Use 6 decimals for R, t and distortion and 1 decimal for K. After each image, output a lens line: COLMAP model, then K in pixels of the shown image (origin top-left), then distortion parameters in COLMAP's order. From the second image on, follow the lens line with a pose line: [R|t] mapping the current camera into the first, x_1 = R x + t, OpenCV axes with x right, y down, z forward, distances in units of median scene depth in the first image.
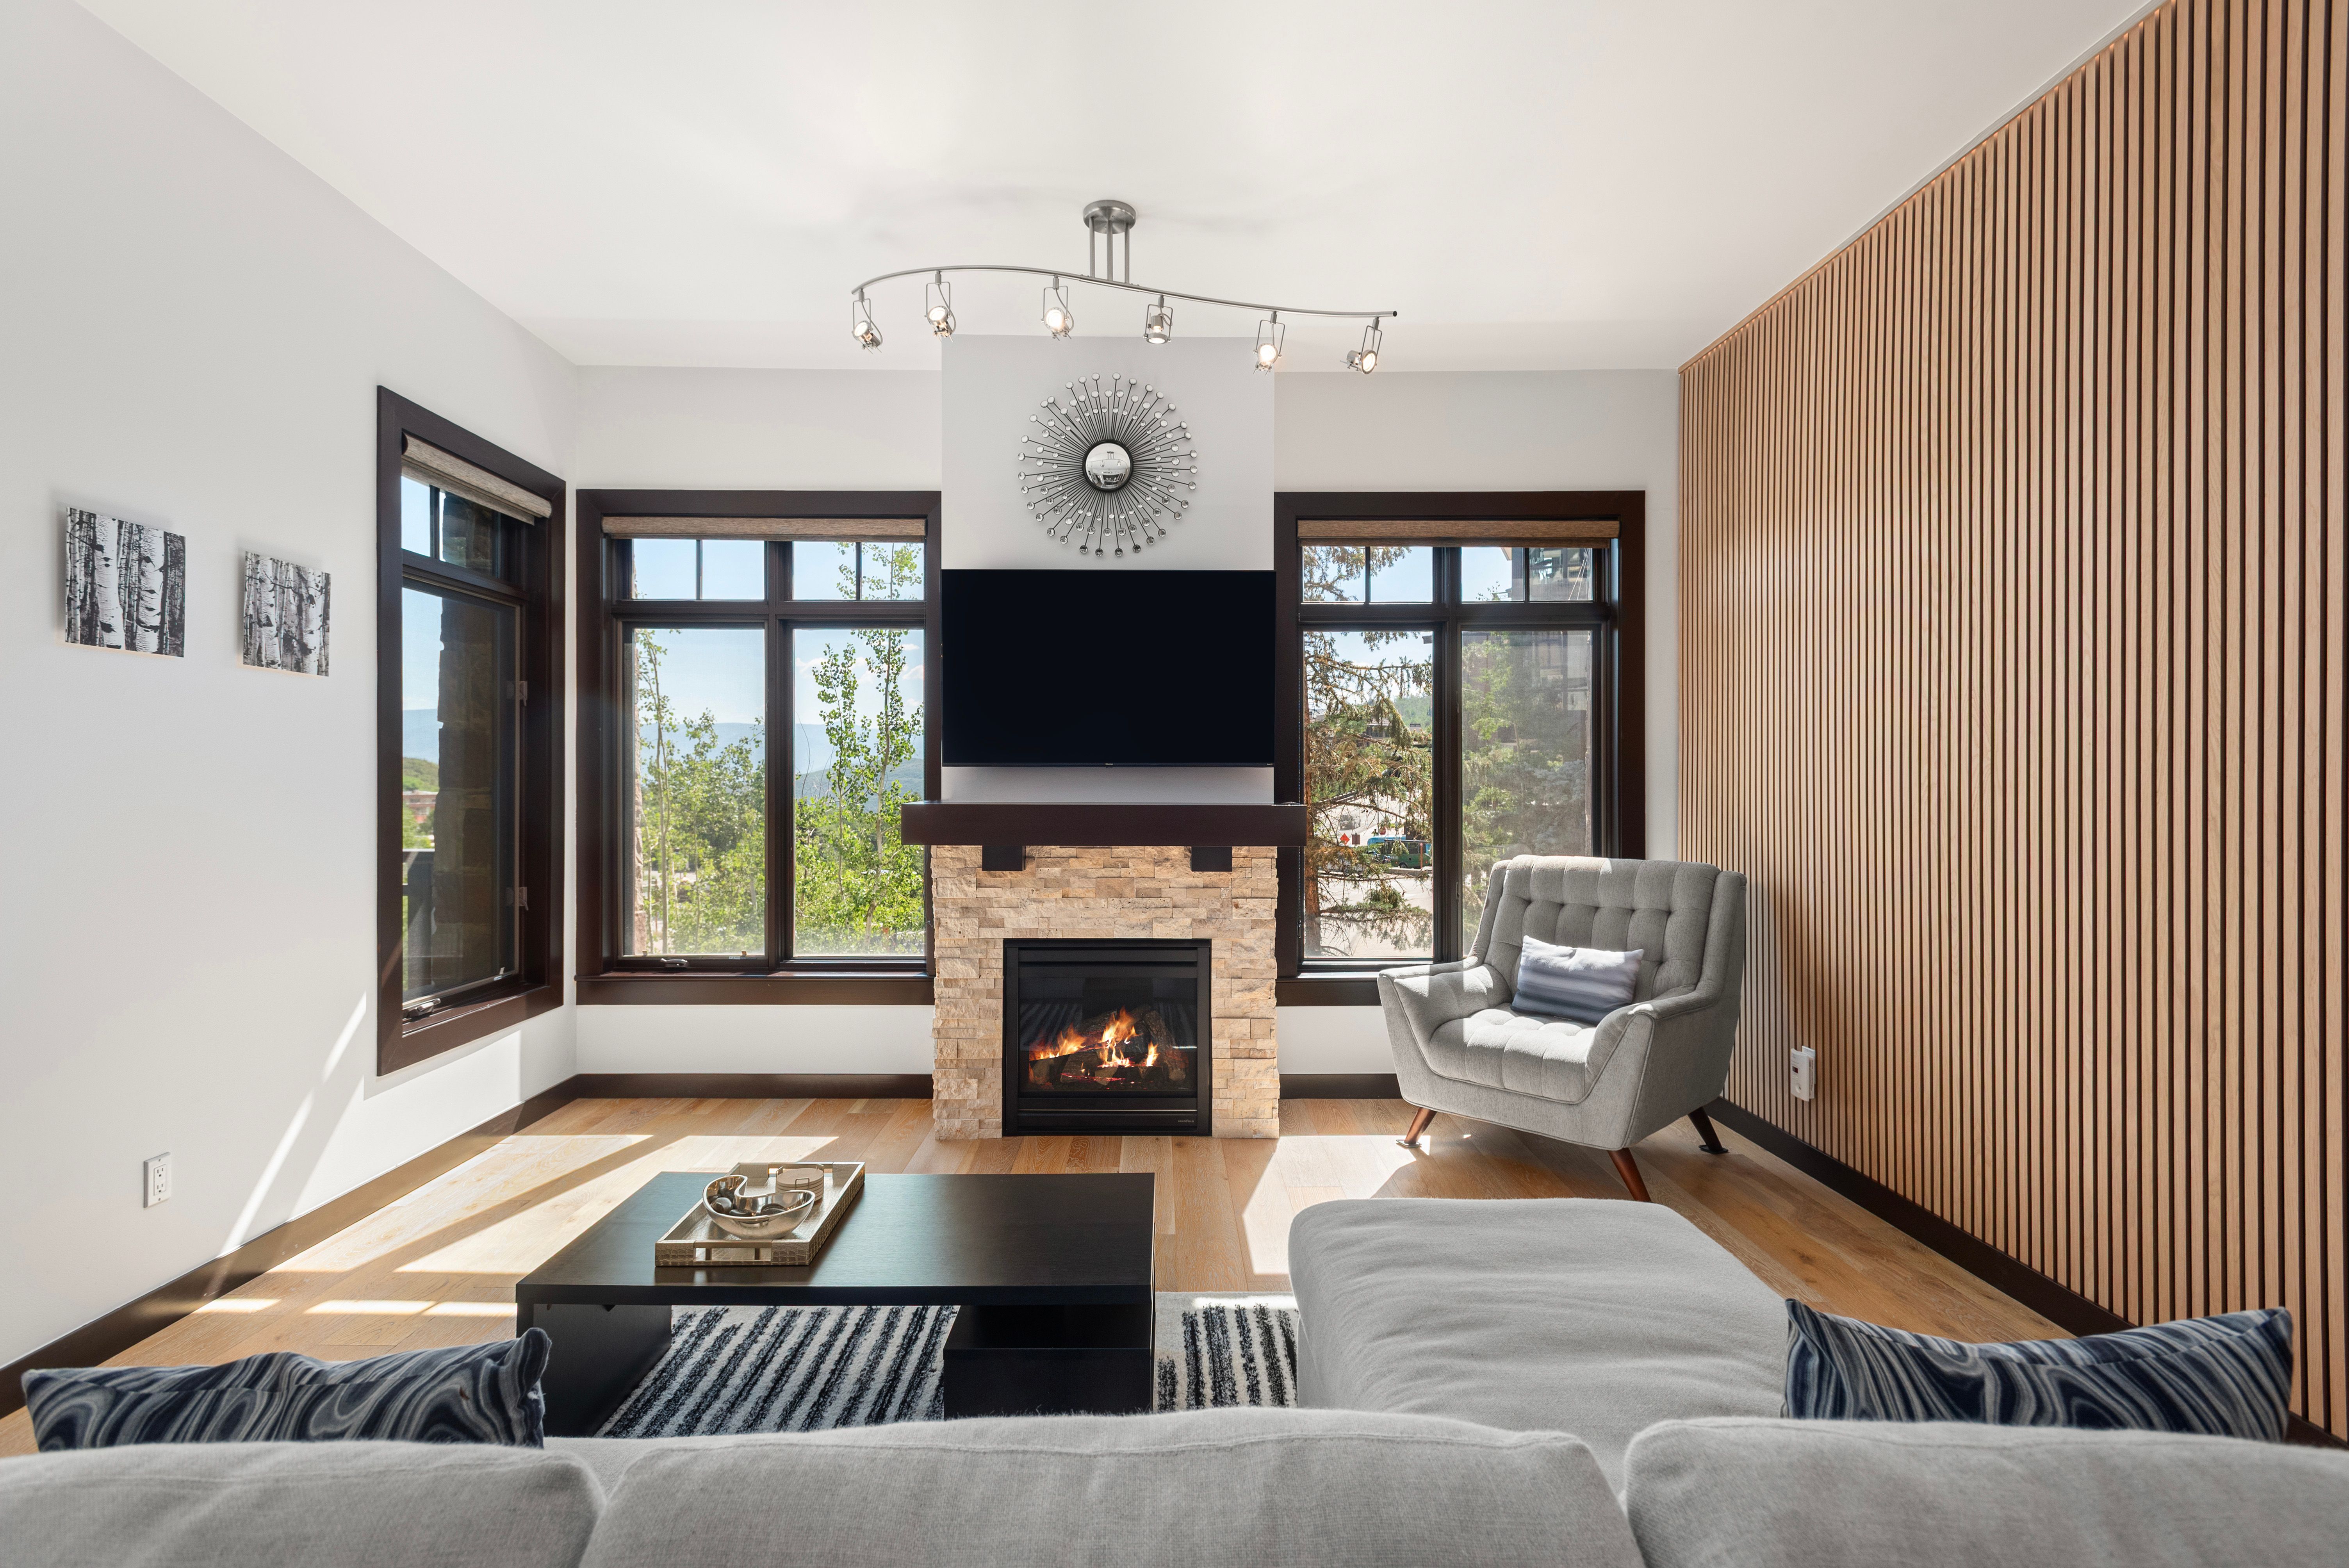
lens RADIAL K [[1110.2, 0, 1153.6], [0, 1110.2, 773.1], [0, 0, 1]] dist [0.012407, -0.002256]
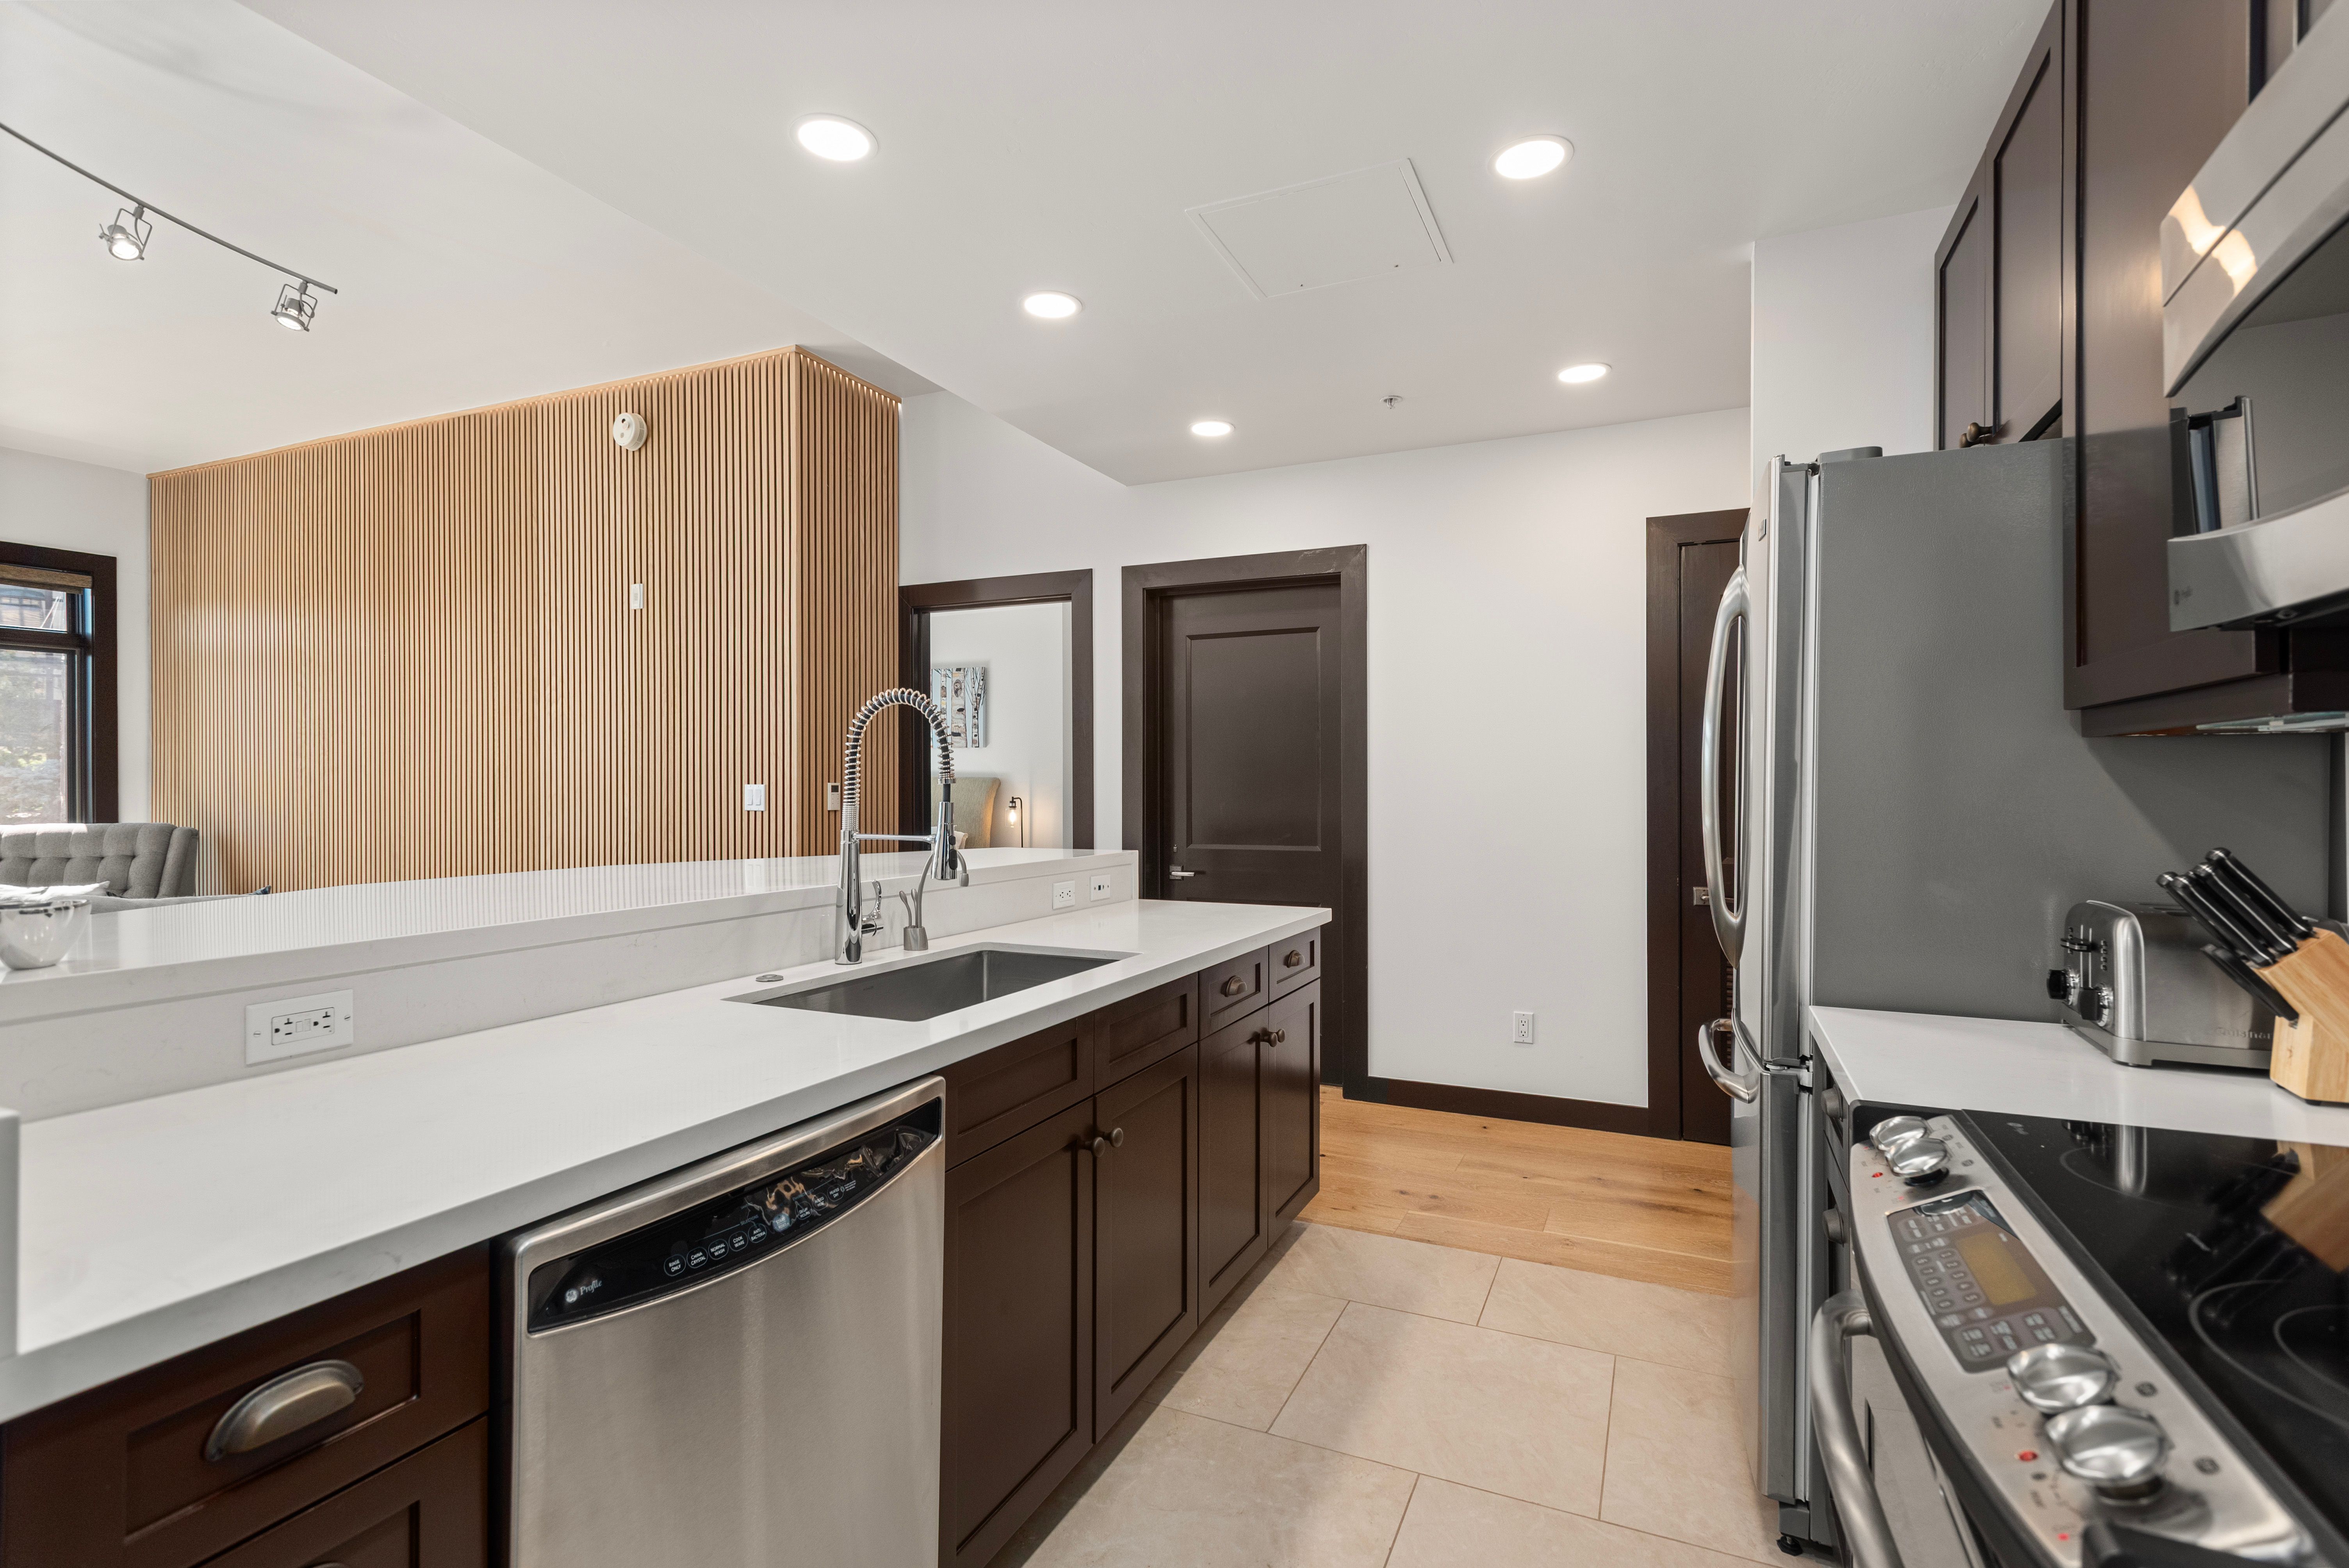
lens RADIAL K [[1104.3, 0, 1195.7], [0, 1104.3, 785.1], [0, 0, 1]] dist [0.016218, -0.000117]
pose [[0.422746, -0.008622, 0.906207, -0.287660], [-0.000378, 0.999953, 0.009690, 0.015129], [-0.906248, -0.004439, 0.422723, -0.903157]]
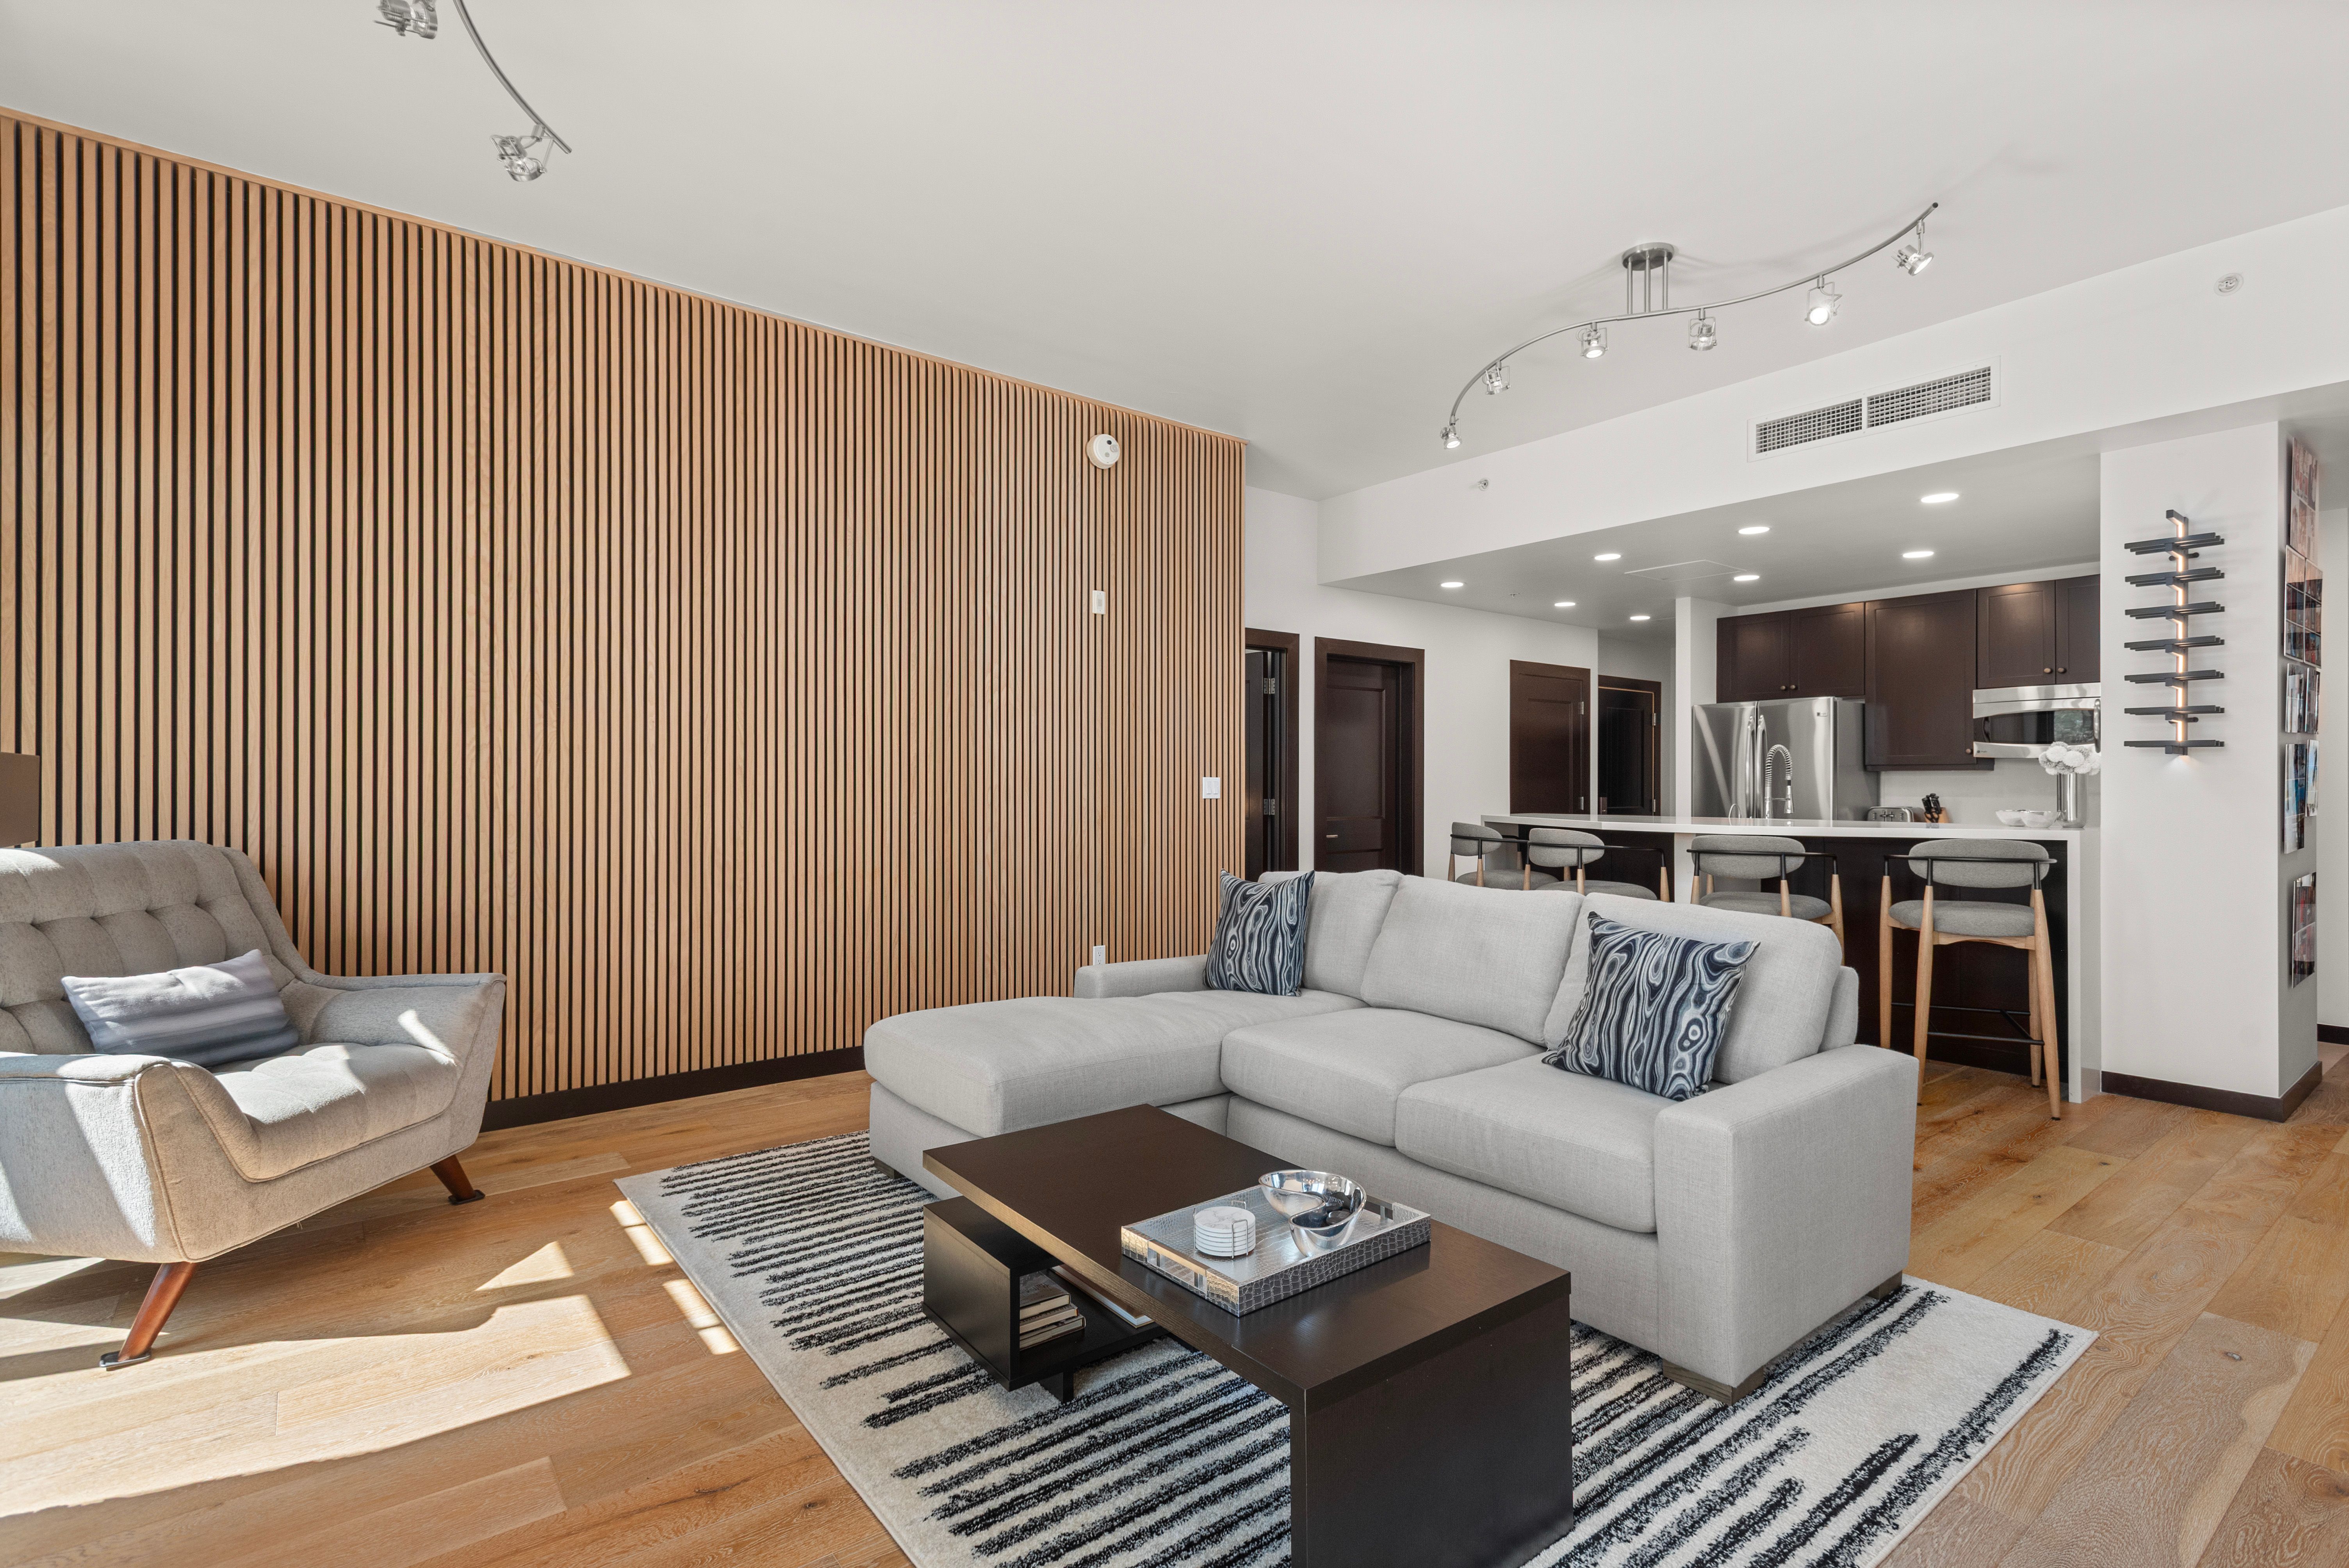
lens RADIAL K [[1110.2, 0, 1132.4], [0, 1110.2, 768.2], [0, 0, 1]] dist [0.012407, -0.002256]
pose [[-0.585423, 0.006323, 0.810704, -0.518225], [-0.010051, 0.999836, -0.015056, 0.034644], [-0.810666, -0.016962, -0.585263, 0.861288]]
